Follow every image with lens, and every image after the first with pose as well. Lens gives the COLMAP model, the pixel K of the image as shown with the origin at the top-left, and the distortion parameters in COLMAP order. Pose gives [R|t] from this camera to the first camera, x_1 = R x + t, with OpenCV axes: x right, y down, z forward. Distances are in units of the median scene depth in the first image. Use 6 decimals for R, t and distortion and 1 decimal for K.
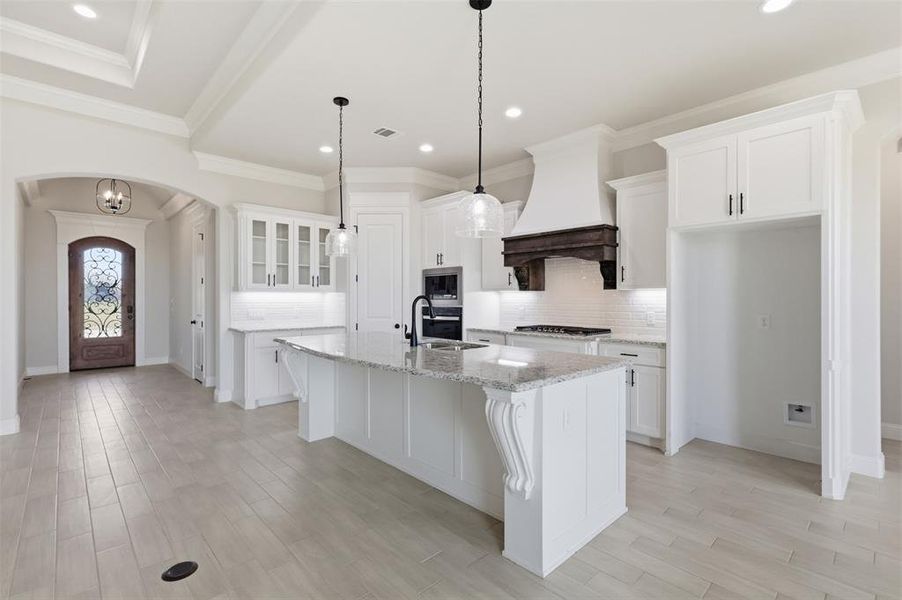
lens RADIAL K [[424.0, 0, 451.0], [0, 424.0, 300.0], [0, 0, 1]] dist [0.000338, 0.000248]
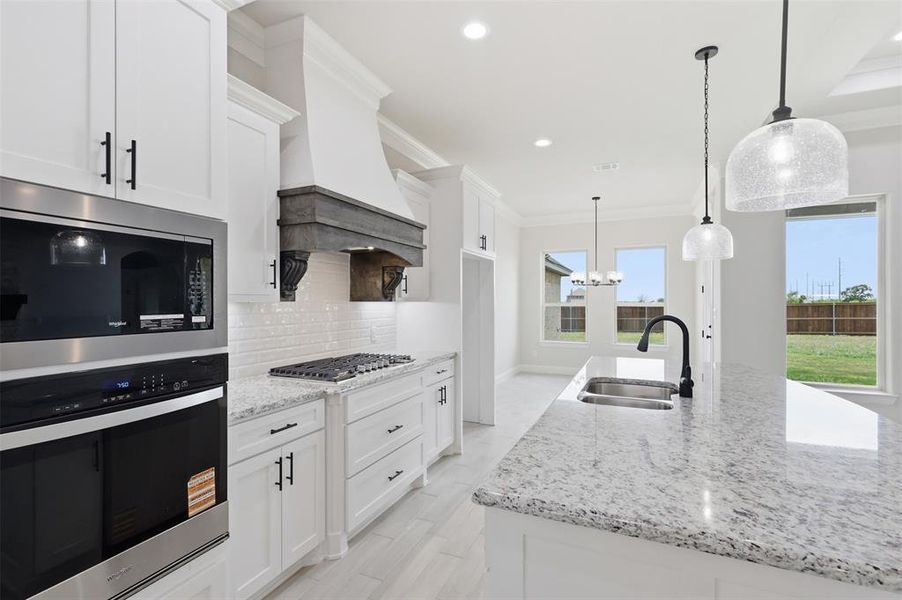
lens RADIAL K [[420.4, 0, 451.0], [0, 420.4, 300.0], [0, 0, 1]] dist [0.001759, 0.000589]
pose [[-0.399436, 0.002405, 0.916758, -0.337268], [0.001242, 0.999997, -0.002082, -0.021773], [-0.916760, 0.000307, -0.399438, 1.013815]]
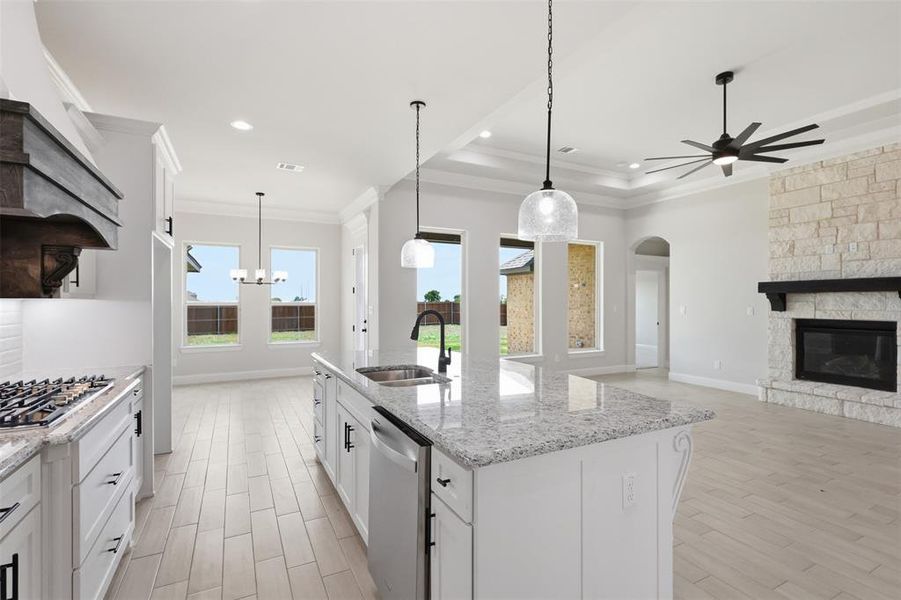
lens RADIAL K [[422.3, 0, 450.5], [0, 422.3, 300.0], [0, 0, 1]] dist [0.001953, -0.000160]
pose [[-0.964246, -0.000124, 0.265009, -0.207600], [-0.000702, 0.999998, -0.002086, -0.018536], [-0.265008, -0.002198, -0.964244, 1.154120]]
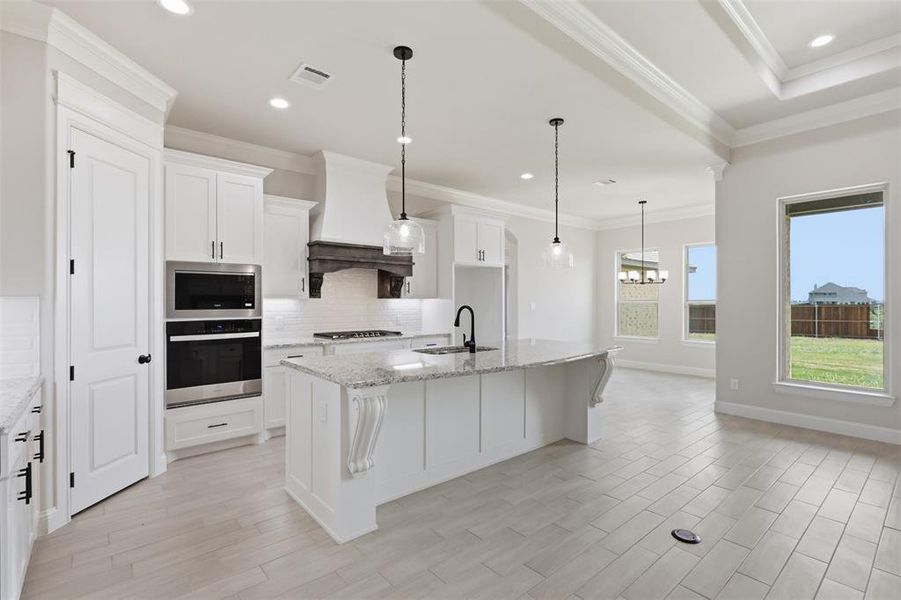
lens RADIAL K [[422.3, 0, 450.5], [0, 422.3, 300.0], [0, 0, 1]] dist [0.001953, -0.000160]
pose [[0.039658, 0.000001, 0.999213, -0.754886], [0.002898, 0.999996, -0.000116, -0.016456], [-0.999209, 0.002900, 0.039658, 0.655208]]
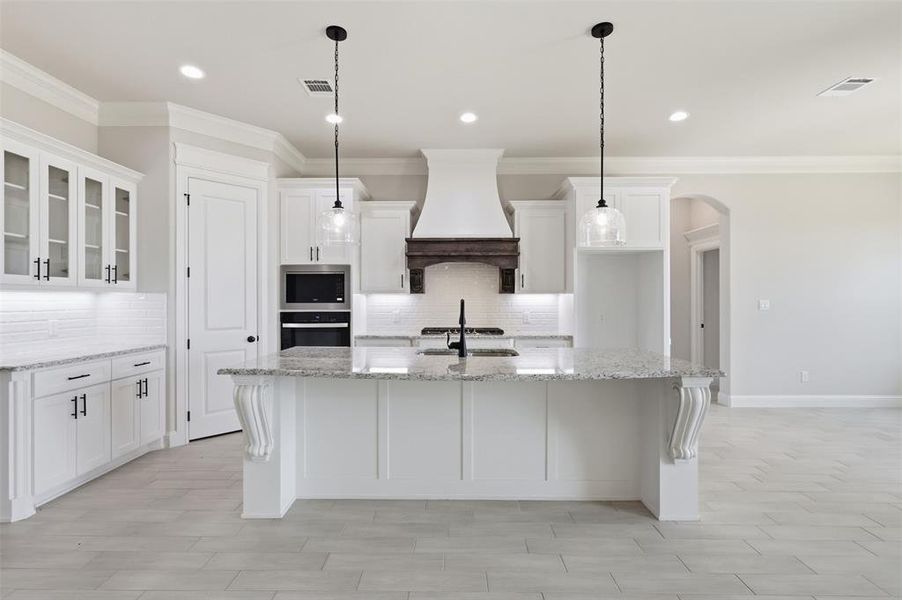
lens RADIAL K [[424.0, 0, 451.0], [0, 424.0, 300.0], [0, 0, 1]] dist [0.000338, 0.000248]
pose [[0.687774, -0.002000, 0.725922, -0.485165], [0.003357, 0.999994, -0.000425, -0.006007], [-0.725917, 0.002729, 0.687777, 0.262245]]
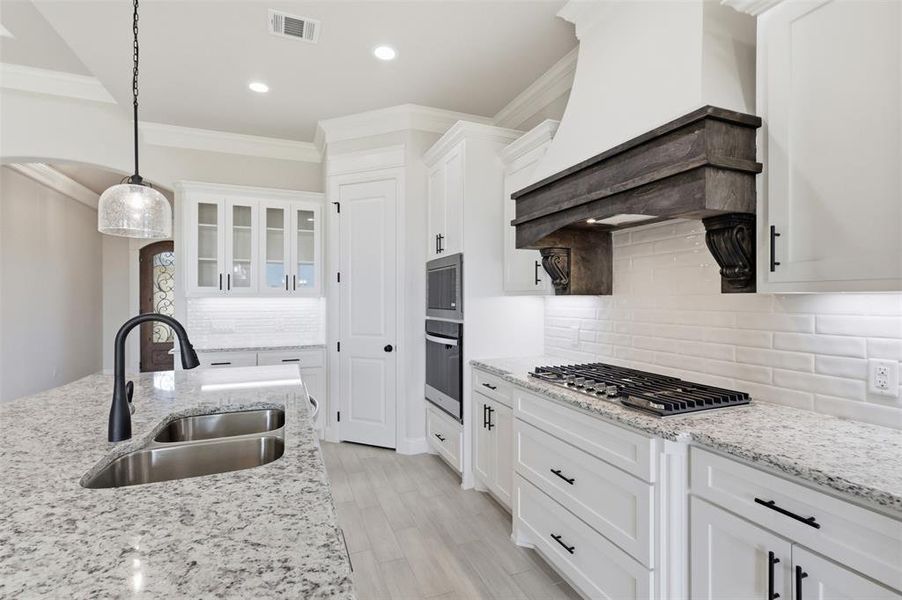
lens RADIAL K [[424.0, 0, 451.0], [0, 424.0, 300.0], [0, 0, 1]] dist [0.000338, 0.000248]
pose [[0.932955, -0.000045, -0.359992, 0.230025], [-0.000023, 1.000000, -0.000186, -0.015738], [0.359992, 0.000182, 0.932955, 0.473163]]
